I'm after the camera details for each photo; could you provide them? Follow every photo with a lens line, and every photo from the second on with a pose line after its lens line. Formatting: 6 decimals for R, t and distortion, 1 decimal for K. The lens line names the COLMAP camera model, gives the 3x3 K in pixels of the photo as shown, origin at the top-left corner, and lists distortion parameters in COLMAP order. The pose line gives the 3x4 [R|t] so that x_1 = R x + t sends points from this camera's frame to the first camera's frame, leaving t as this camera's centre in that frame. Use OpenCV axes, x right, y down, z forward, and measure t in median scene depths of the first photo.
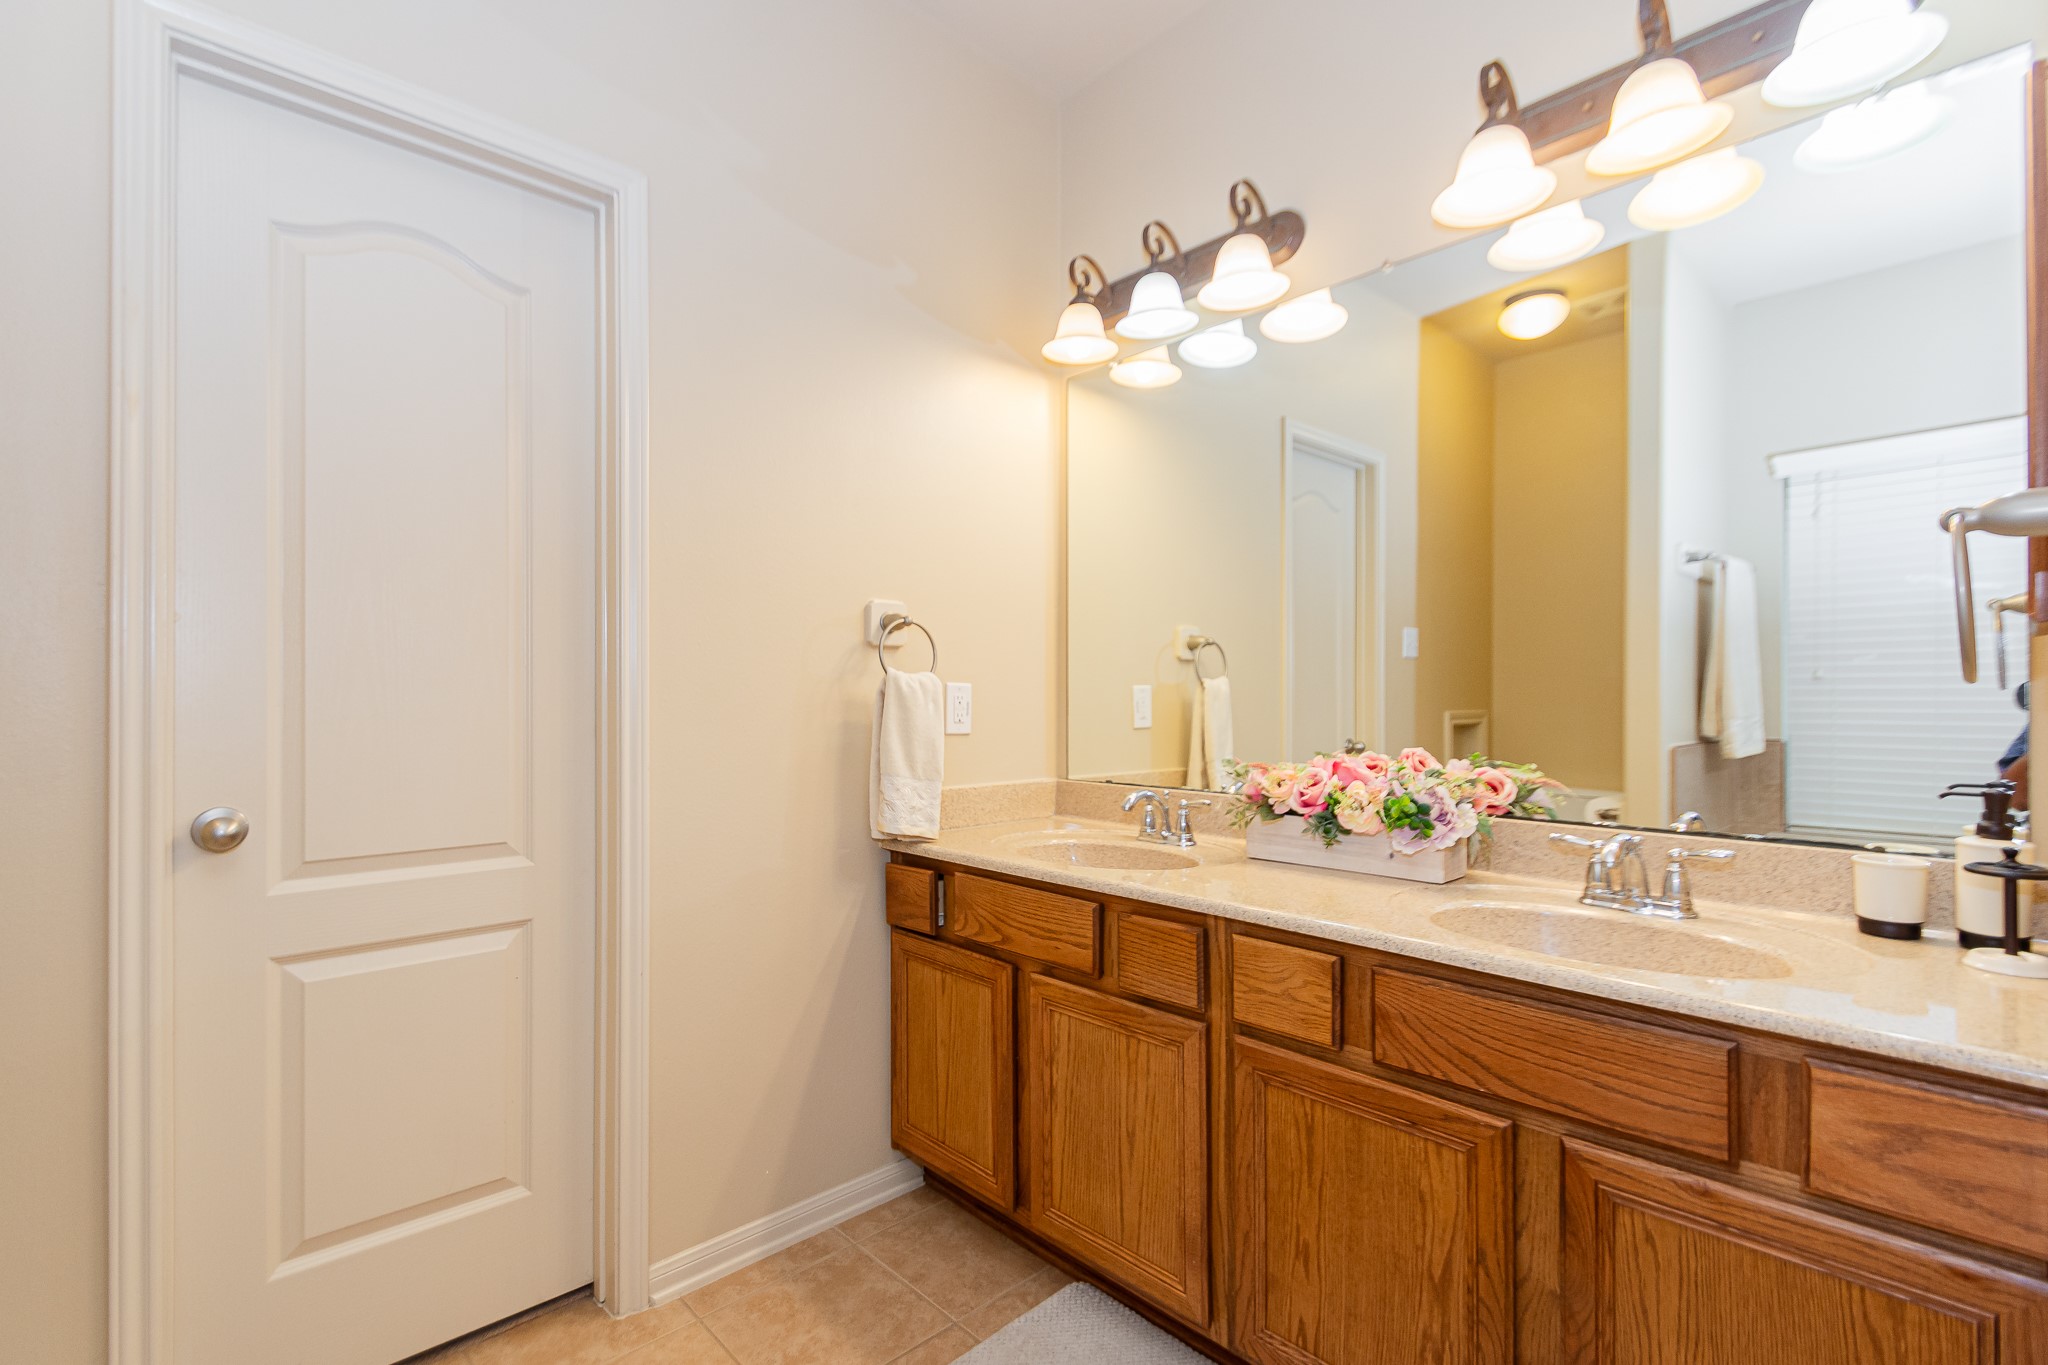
lens RADIAL K [[944.2, 0, 1026.3], [0, 944.2, 696.1], [0, 0, 1]] dist [0.011919, -0.008123]
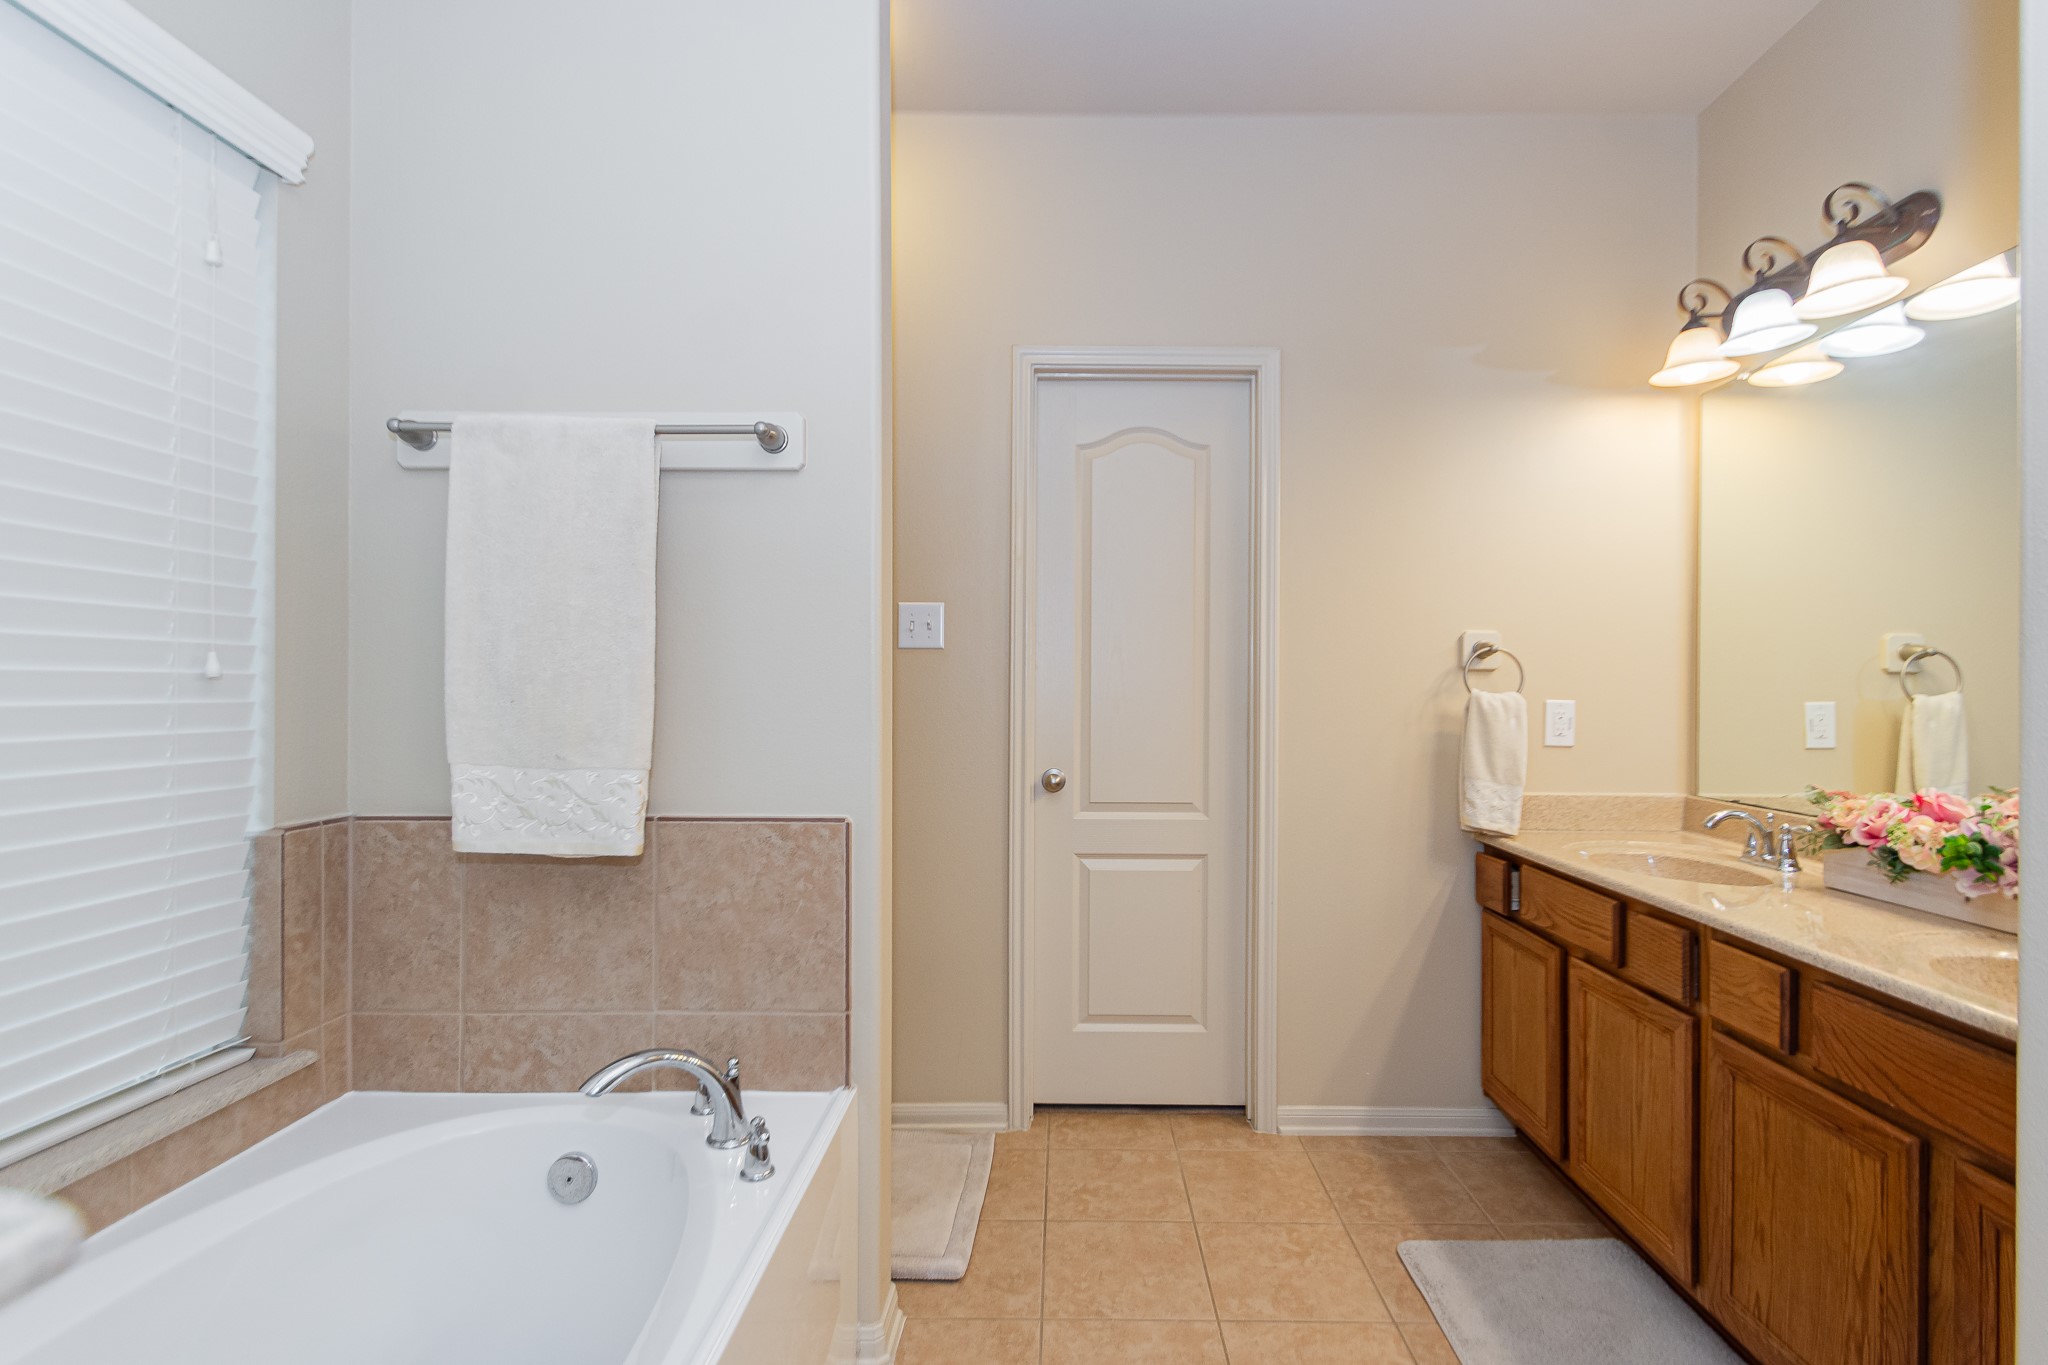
lens RADIAL K [[944.2, 0, 1026.3], [0, 944.2, 696.1], [0, 0, 1]] dist [0.011919, -0.008123]
pose [[0.703960, 0.007801, -0.710197, 0.365796], [-0.002788, 0.999962, 0.008221, -0.034324], [0.710235, -0.003807, 0.703955, -0.295147]]
